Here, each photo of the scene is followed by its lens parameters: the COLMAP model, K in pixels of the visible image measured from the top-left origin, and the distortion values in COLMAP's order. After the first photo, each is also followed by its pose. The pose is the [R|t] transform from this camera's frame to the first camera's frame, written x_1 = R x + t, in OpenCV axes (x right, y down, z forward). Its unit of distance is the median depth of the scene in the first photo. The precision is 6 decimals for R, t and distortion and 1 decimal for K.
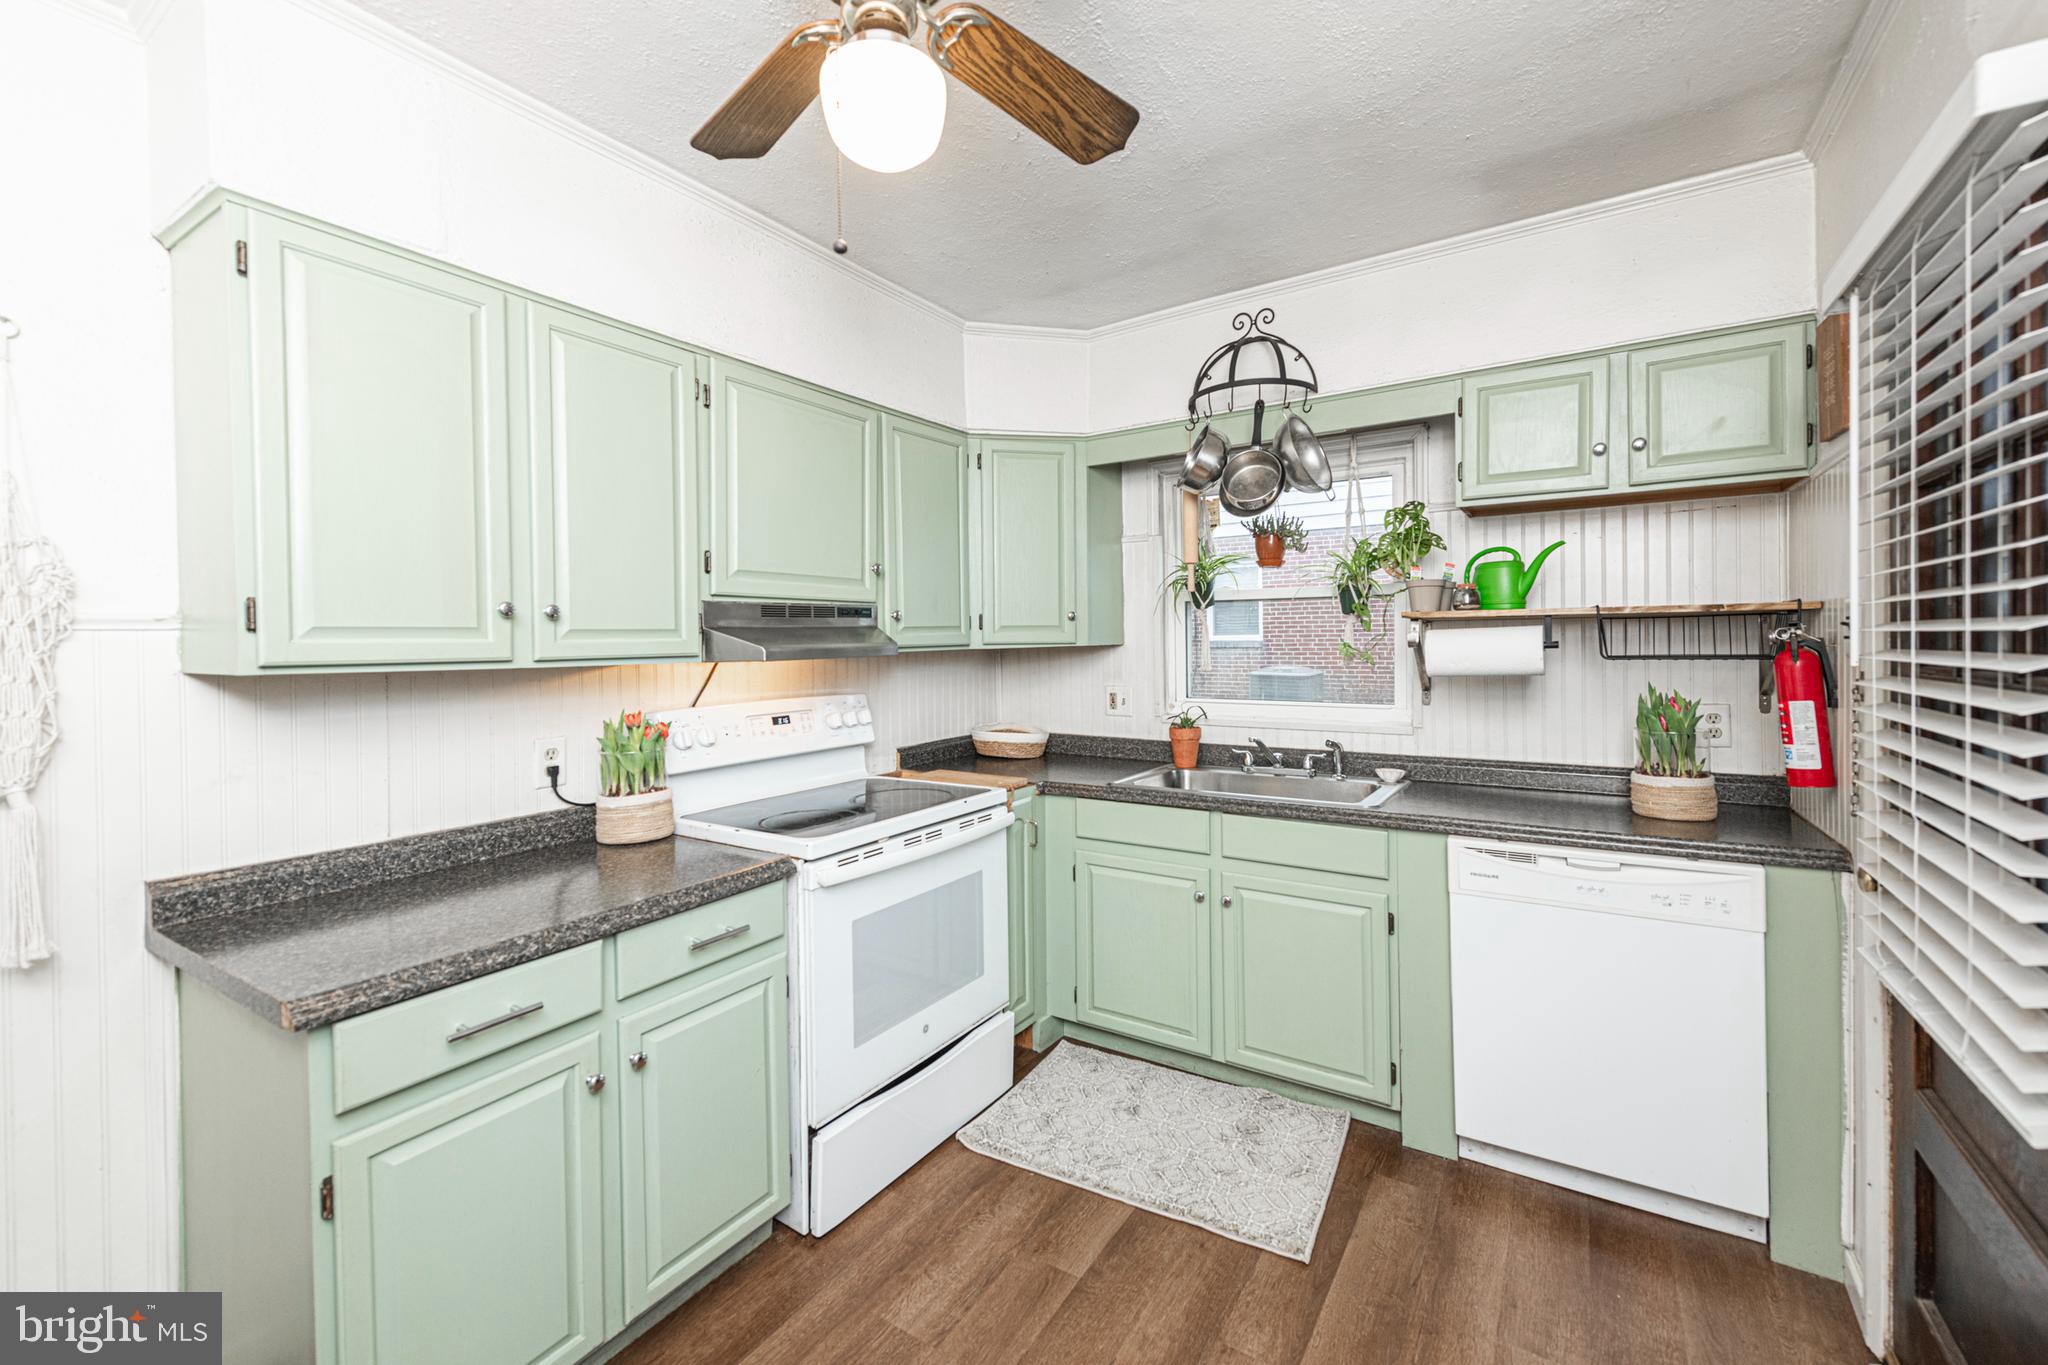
lens RADIAL K [[825.6, 0, 1016.5], [0, 825.6, 642.8], [0, 0, 1]] dist [-0.001891, -0.000574]
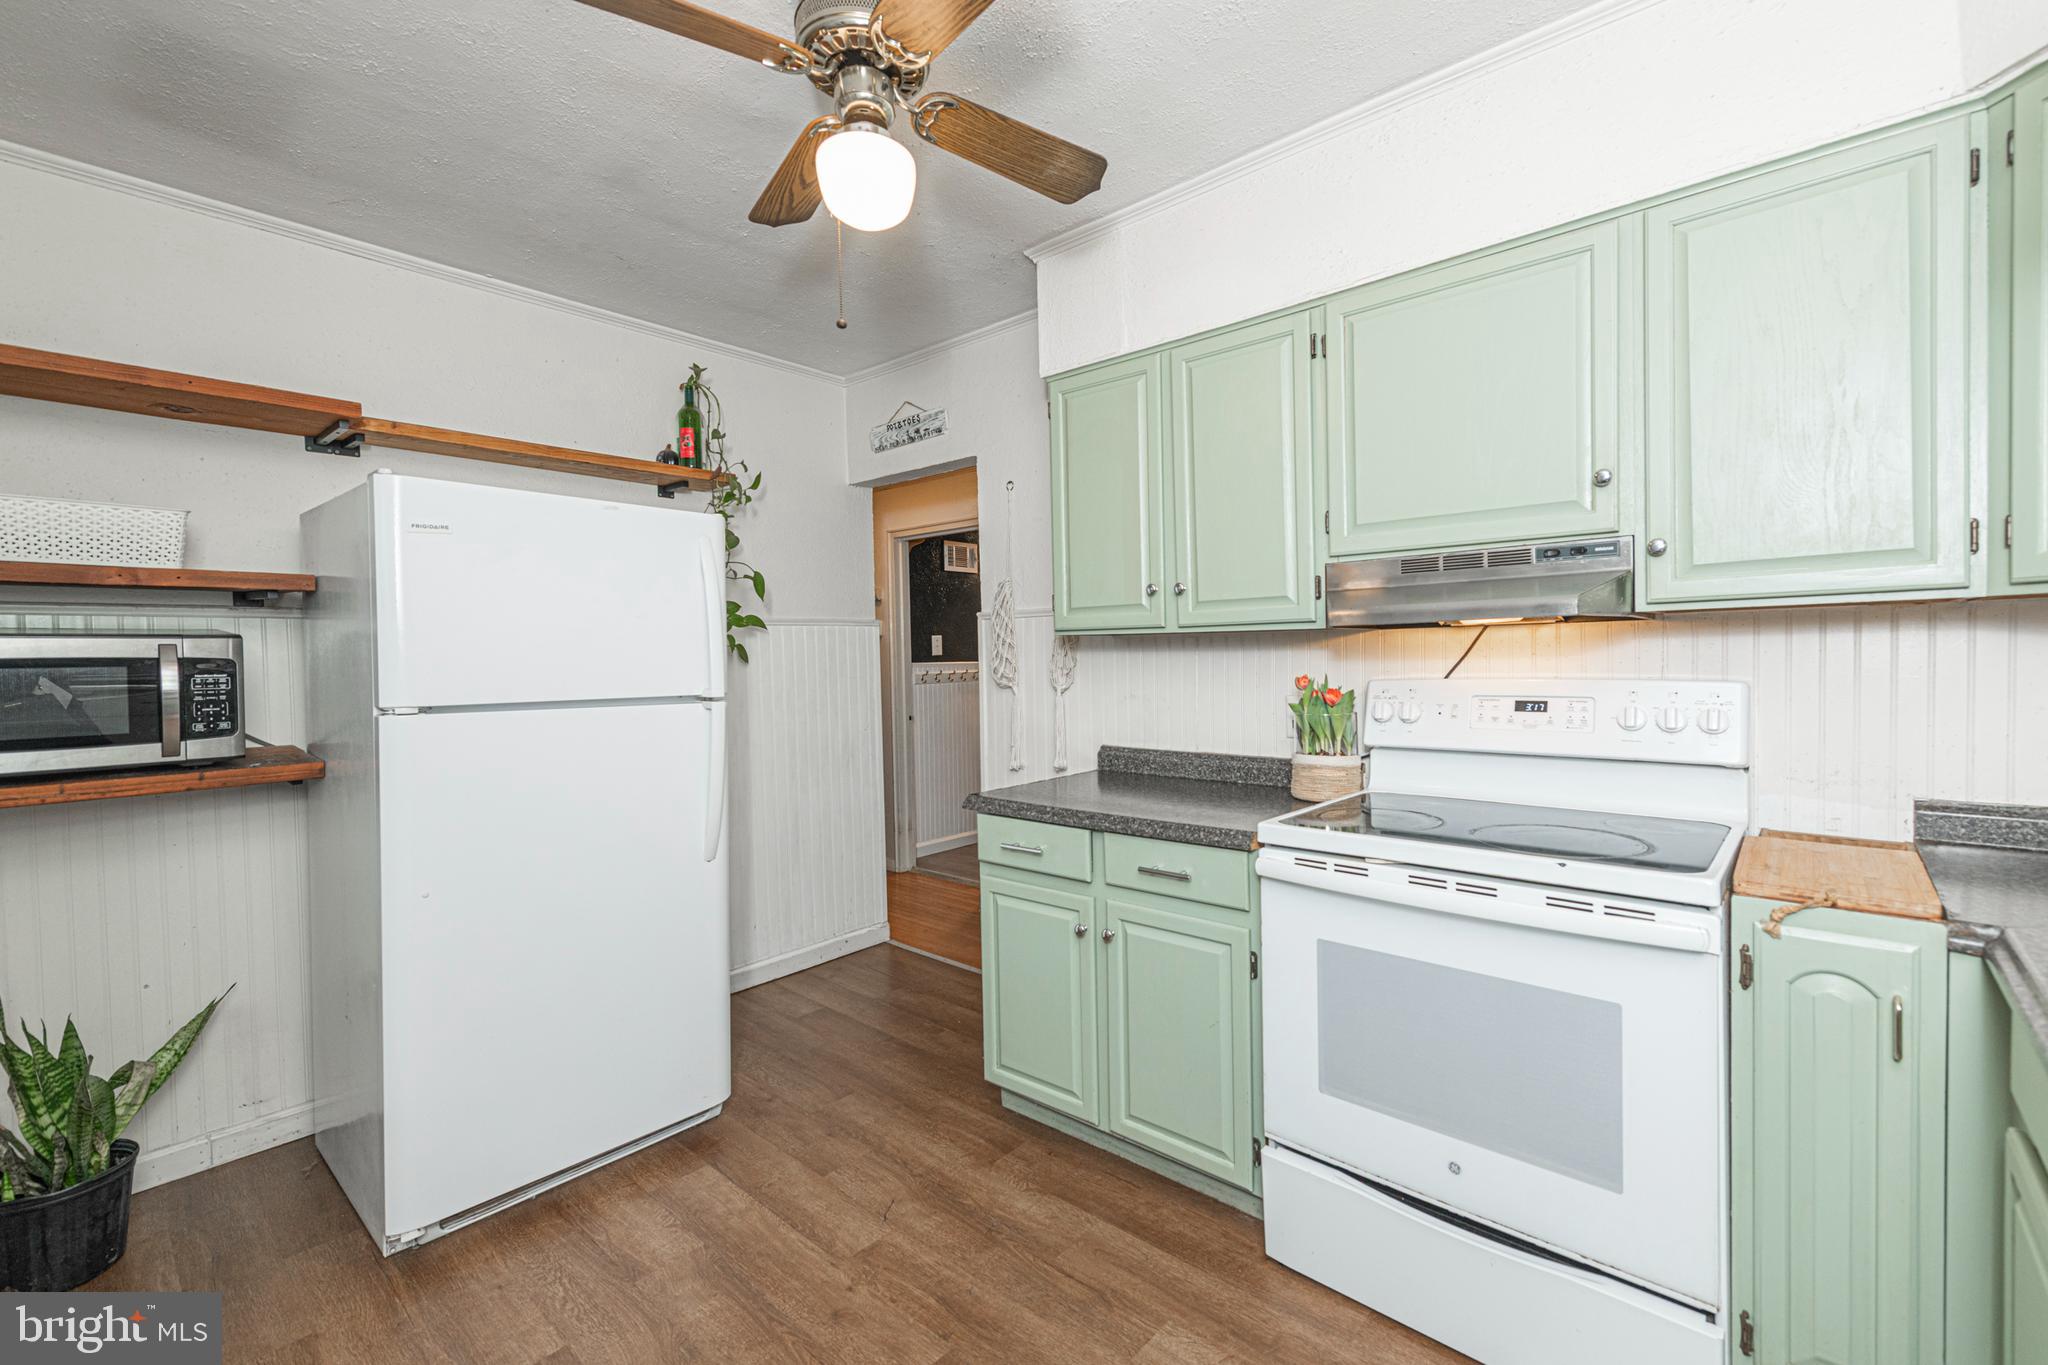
lens RADIAL K [[815.1, 0, 1038.5], [0, 815.1, 663.4], [0, 0, 1]] dist [-0.000087, -0.000112]
pose [[-0.105812, 0.030895, -0.993906, 0.540359], [0.015356, 0.999449, 0.029433, 0.028689], [0.994268, -0.012148, -0.106229, 0.692048]]
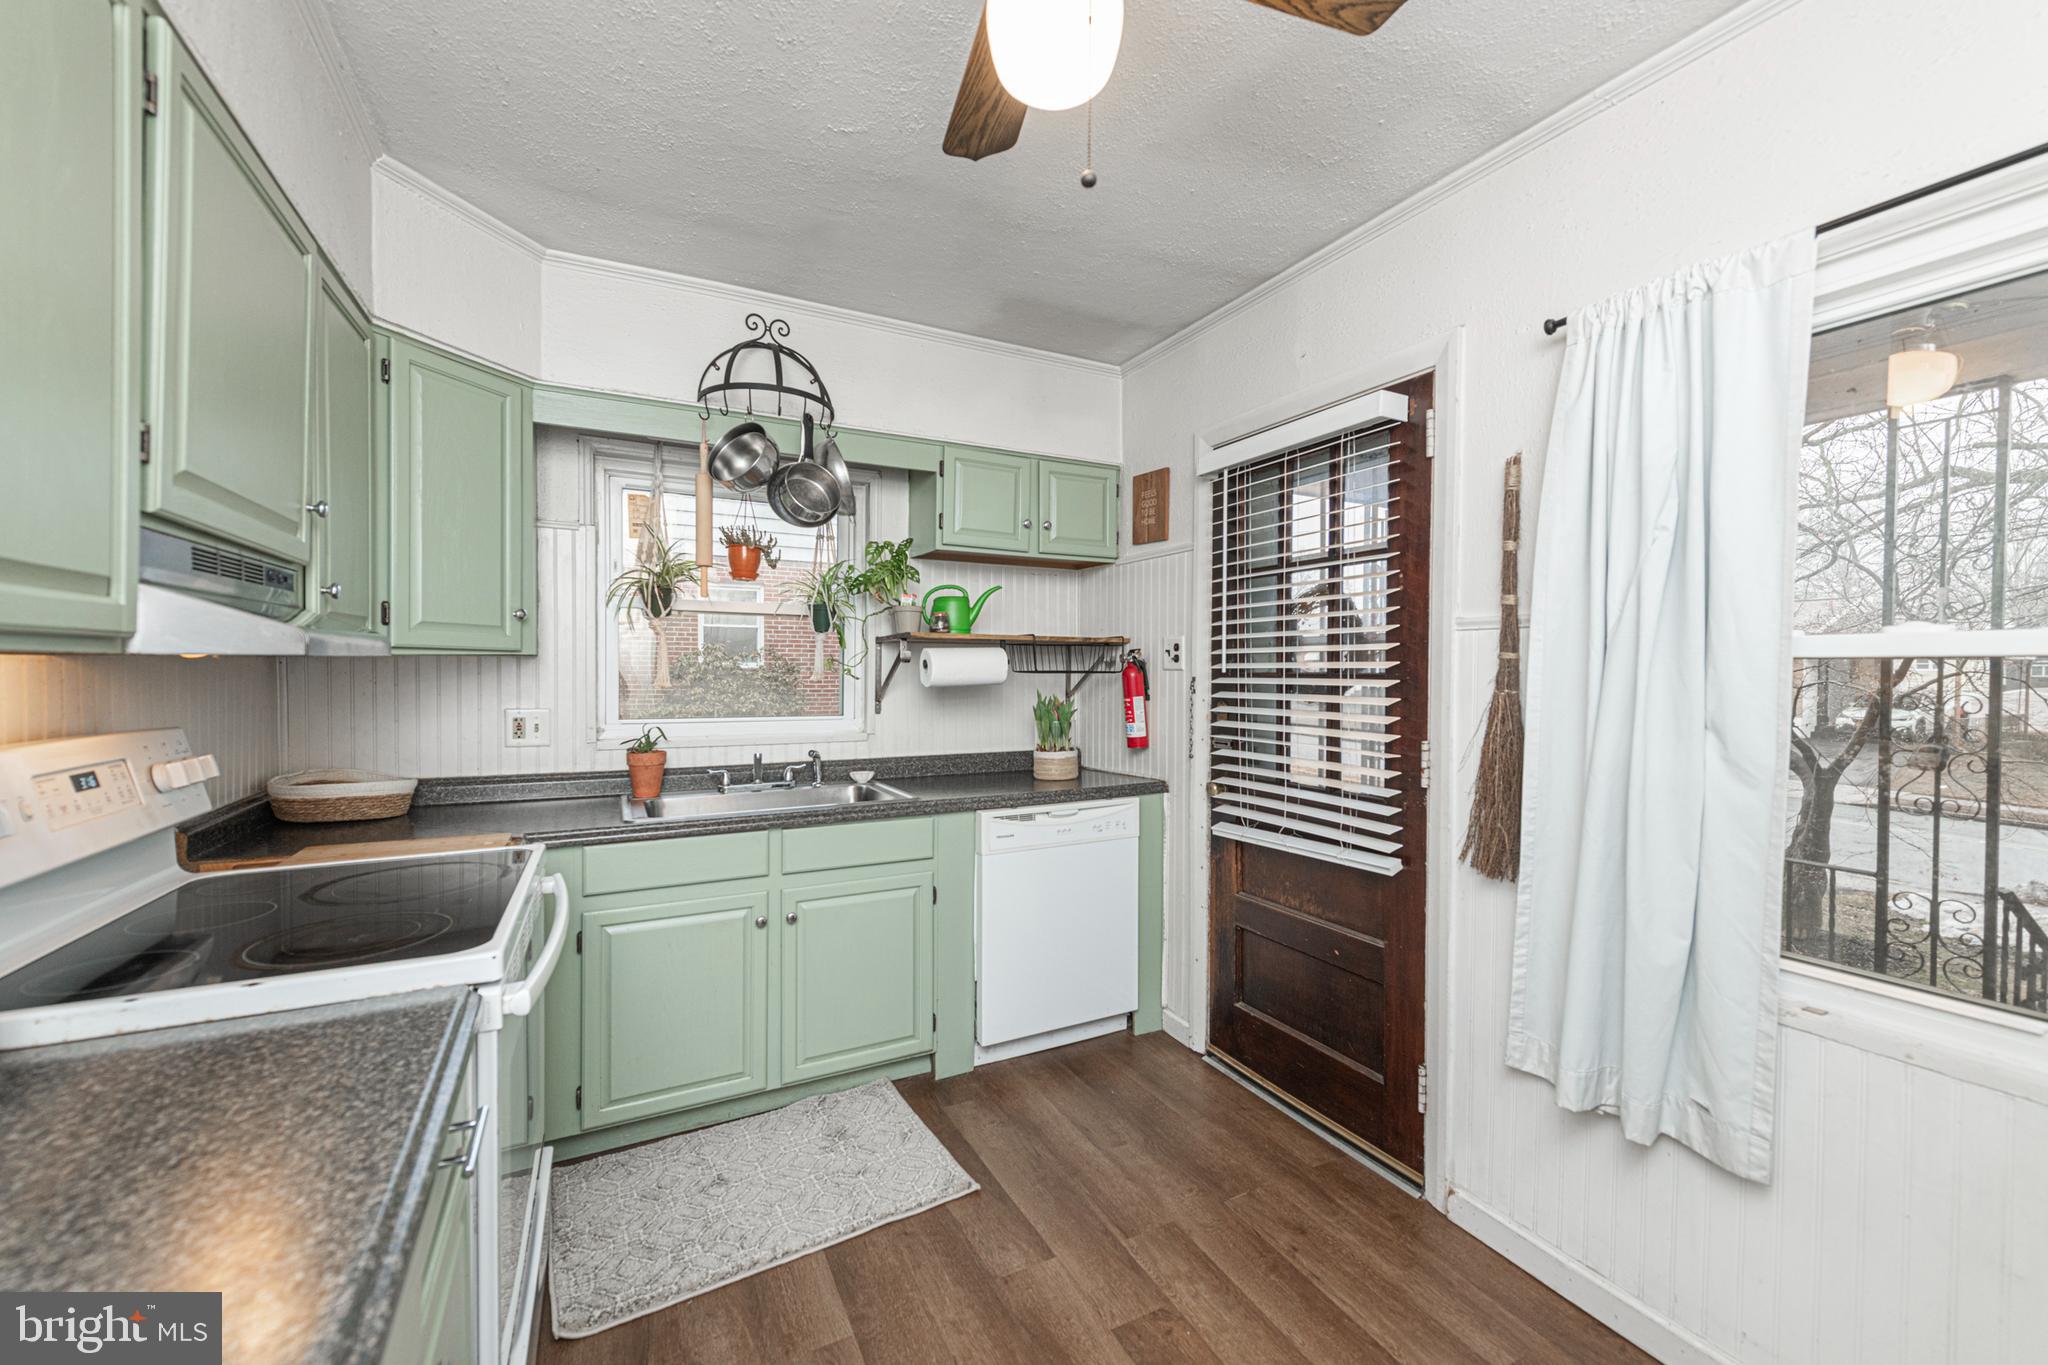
lens RADIAL K [[826.2, 0, 1032.4], [0, 826.2, 675.5], [0, 0, 1]] dist [0.001441, -0.000193]
pose [[0.479647, 0.010470, 0.877399, -0.481656], [-0.009412, 0.999933, -0.006786, 0.031087], [-0.877411, -0.005003, 0.479713, 0.290316]]
